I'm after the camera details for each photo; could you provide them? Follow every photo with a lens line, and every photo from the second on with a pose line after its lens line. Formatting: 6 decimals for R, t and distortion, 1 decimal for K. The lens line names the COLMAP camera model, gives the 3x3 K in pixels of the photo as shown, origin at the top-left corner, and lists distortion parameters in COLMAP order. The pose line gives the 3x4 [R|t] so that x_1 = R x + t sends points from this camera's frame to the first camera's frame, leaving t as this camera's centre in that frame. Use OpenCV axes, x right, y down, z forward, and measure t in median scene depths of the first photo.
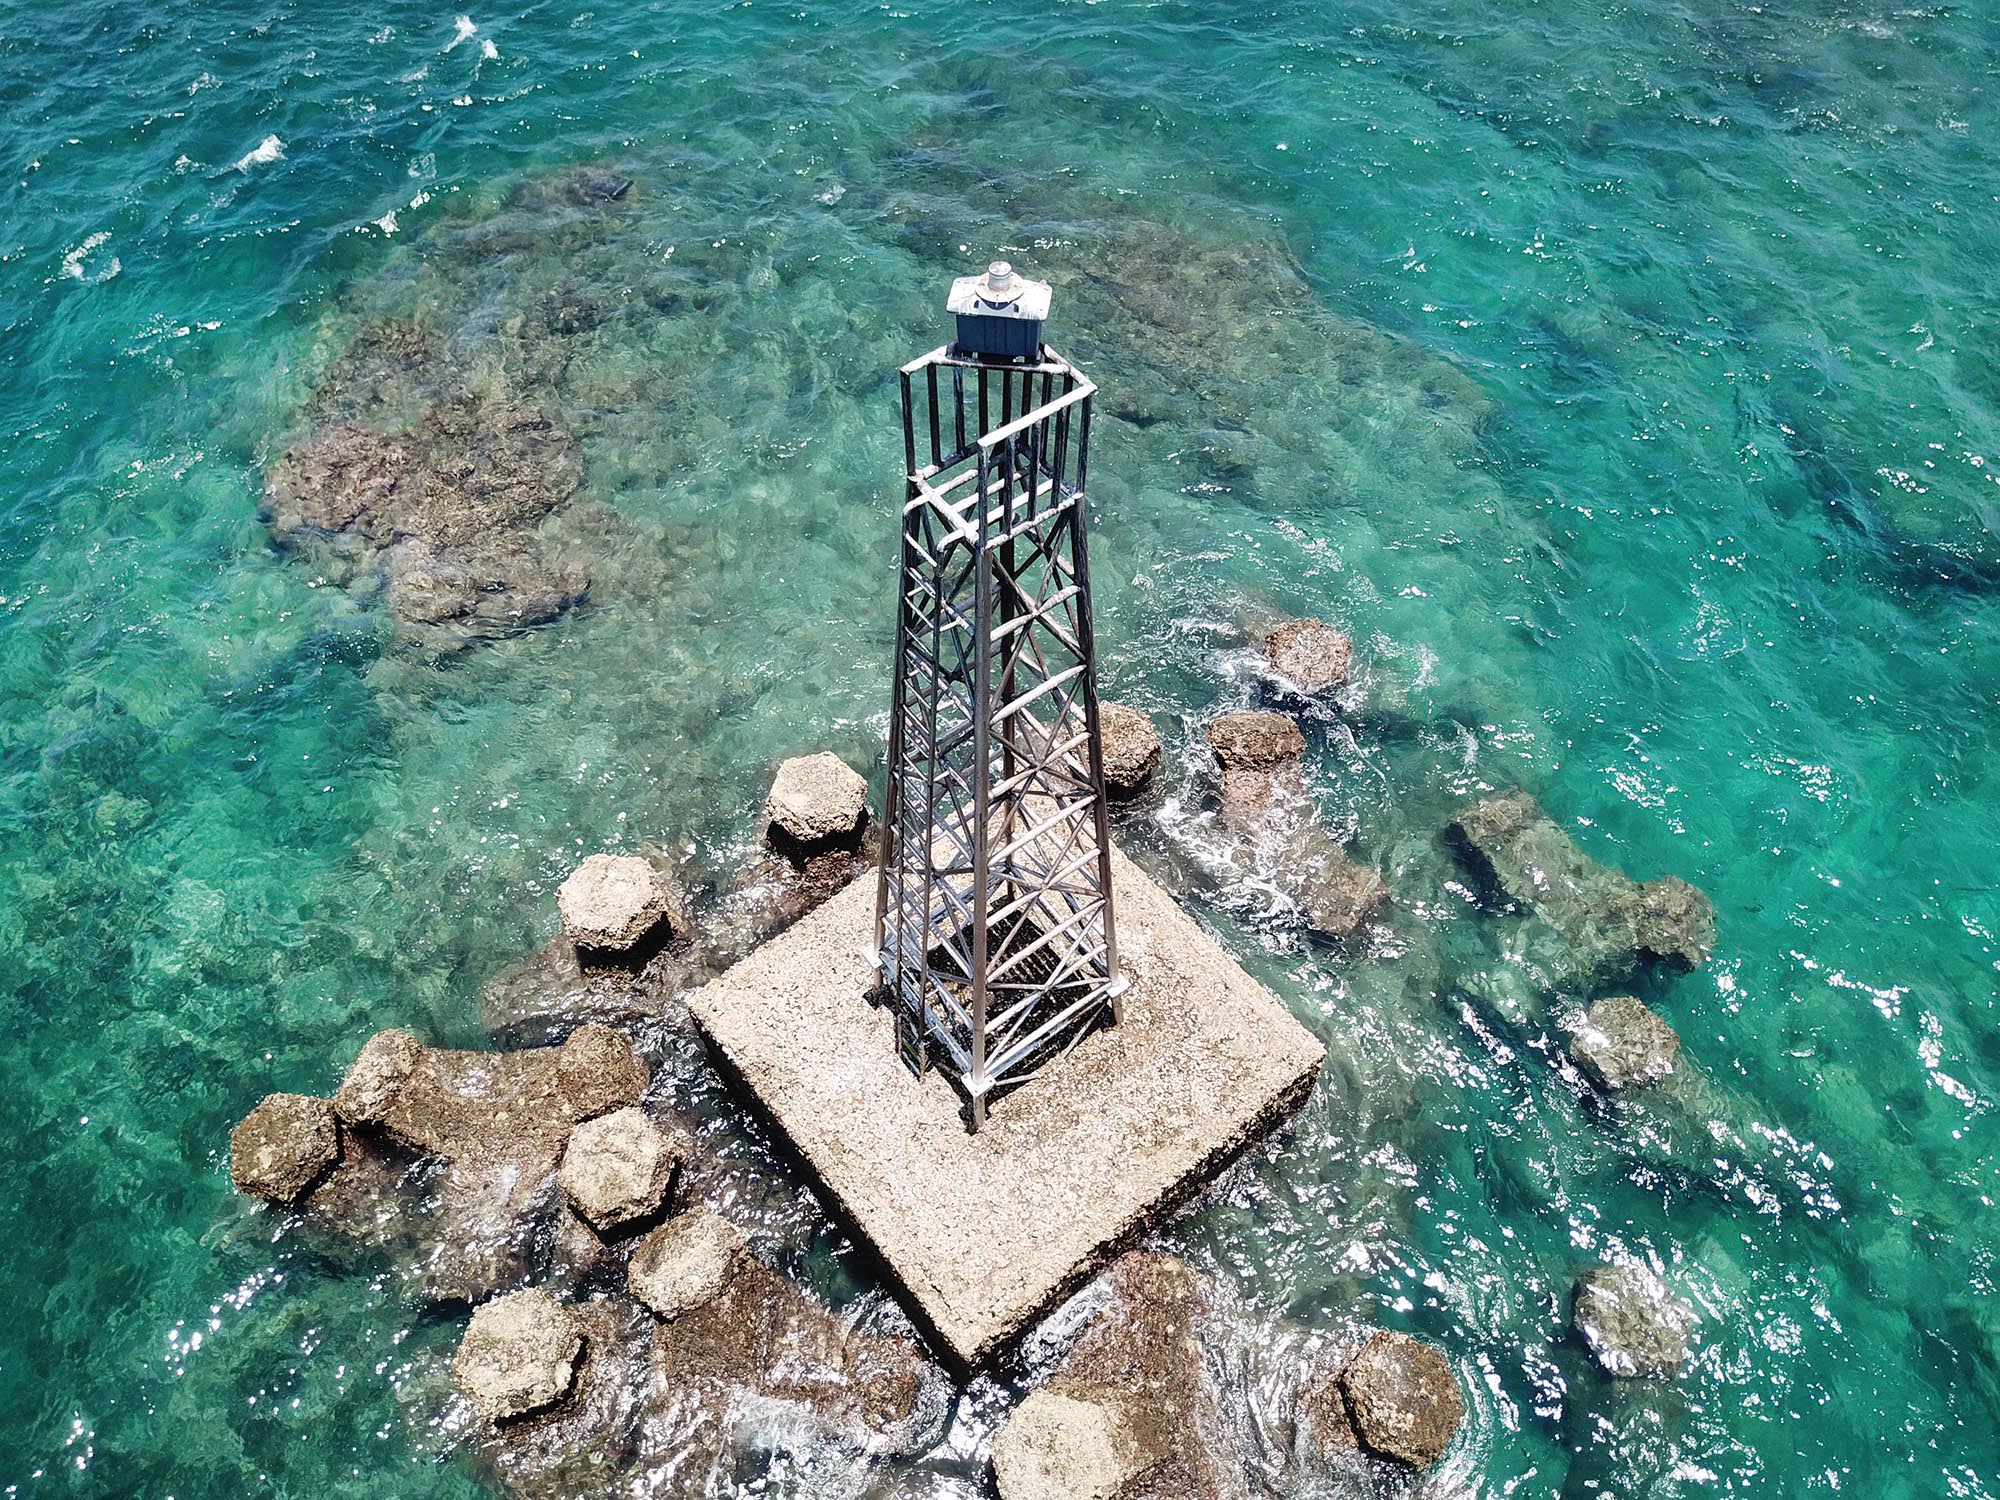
lens RADIAL K [[1500.6, 0, 1000.7], [0, 1500.6, 750.8], [0, 0, 1]] dist [-0.004717, -0.000079]
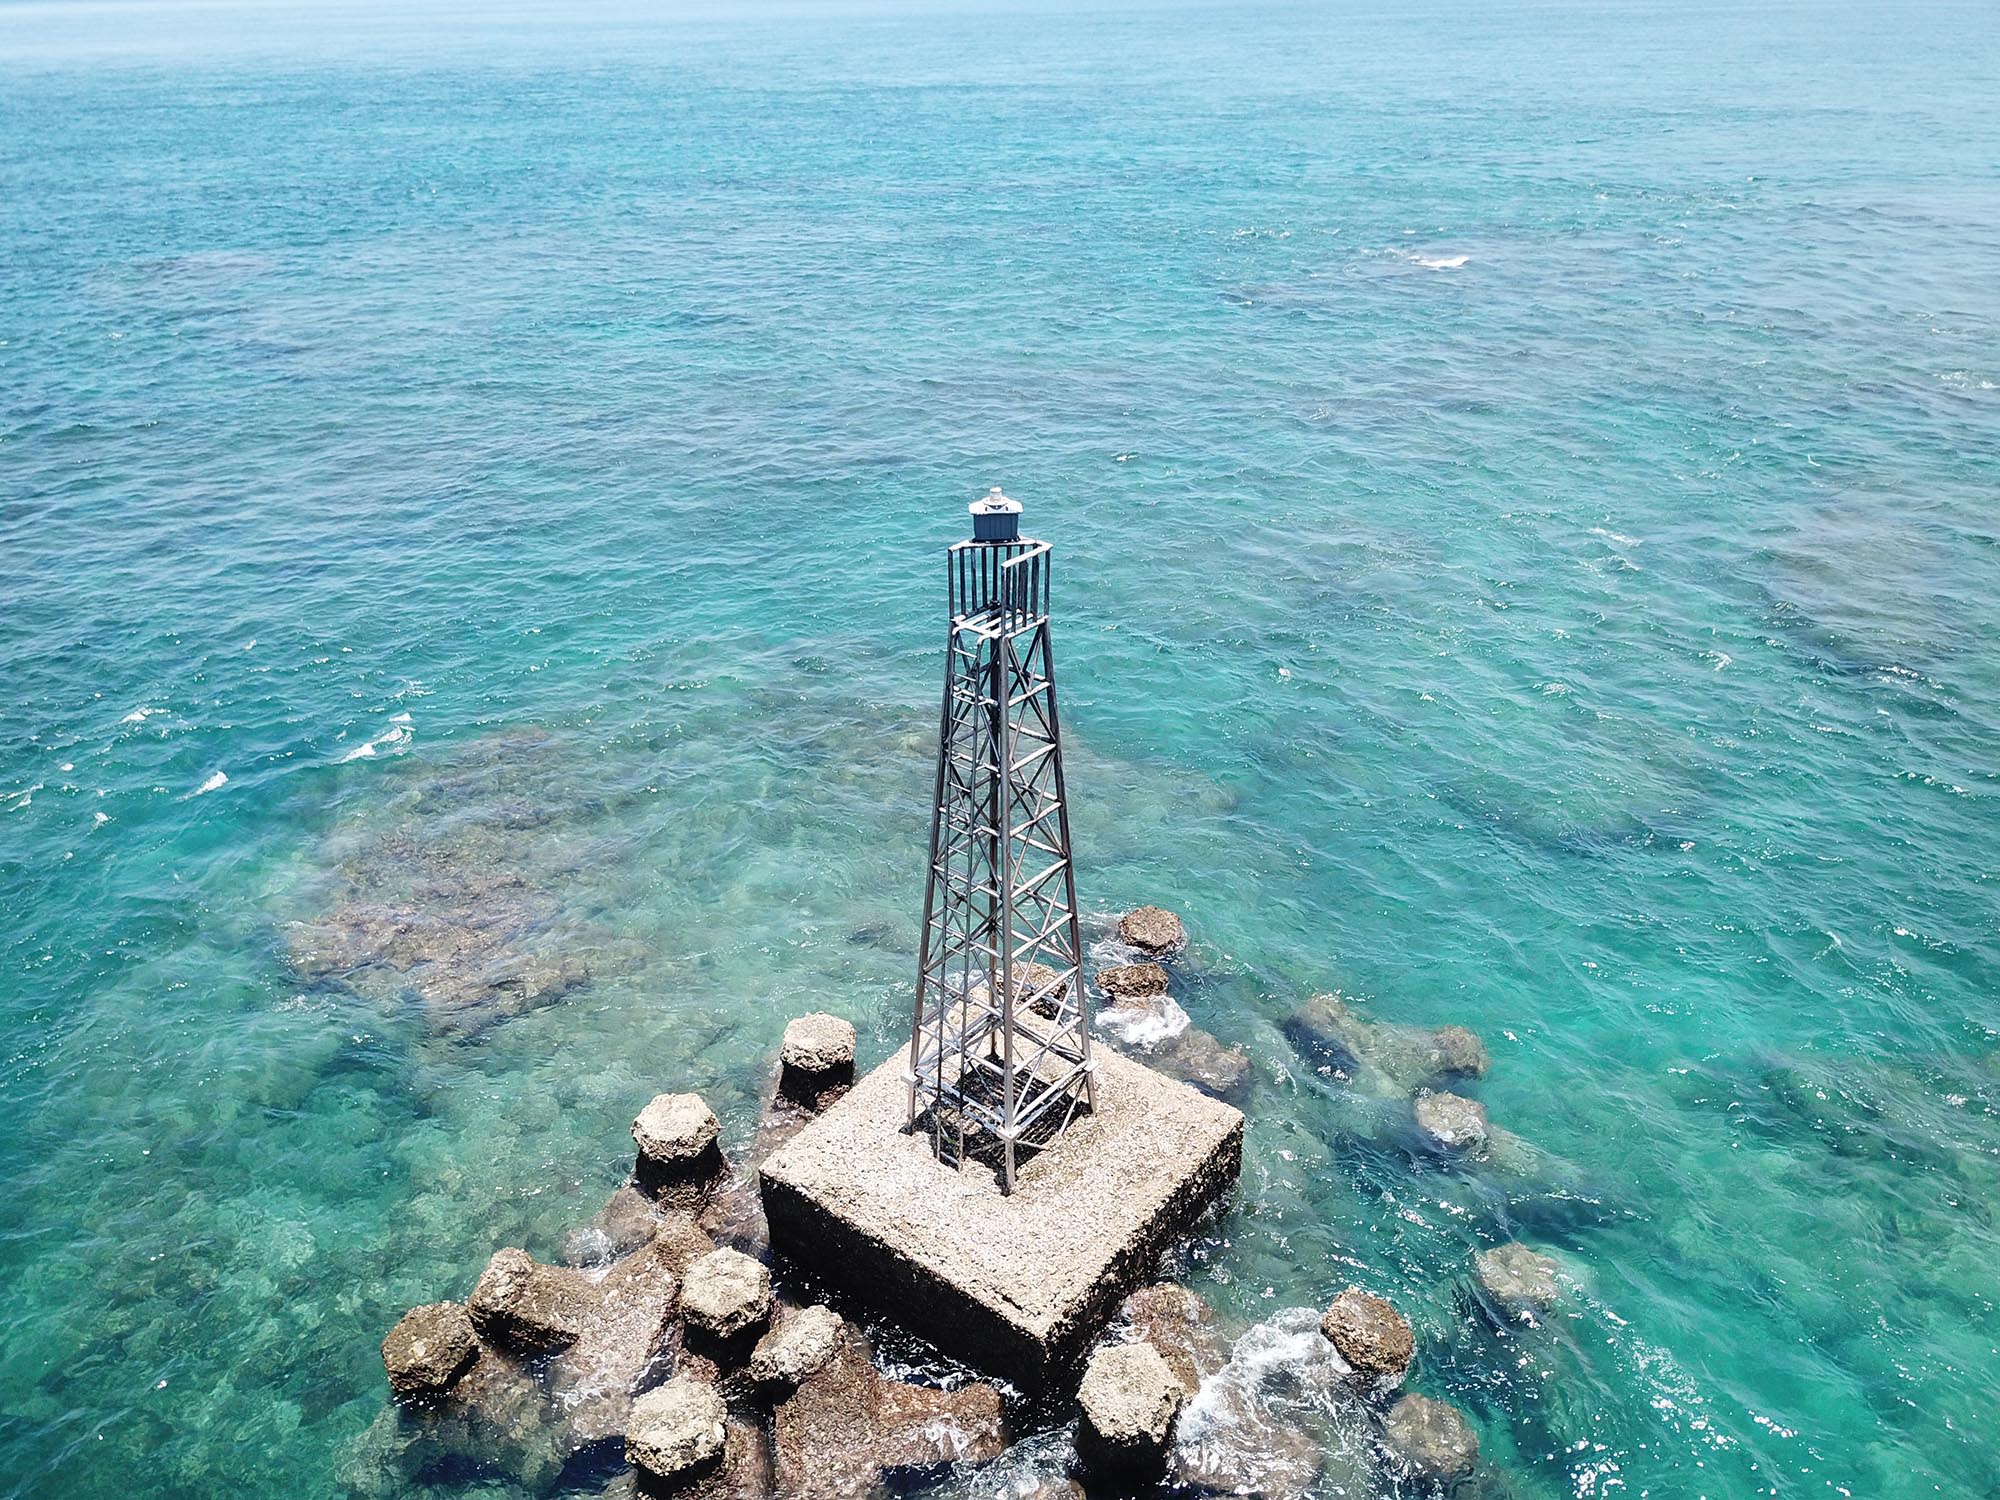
lens RADIAL K [[1500.6, 0, 1000.1], [0, 1500.6, 749.0], [0, 0, 1]] dist [-0.004717, -0.000079]
pose [[0.974933, -0.109893, 0.193468, -0.229912], [0.183715, 0.888109, -0.421321, 0.450192], [-0.125520, 0.446303, 0.886035, -0.325781]]
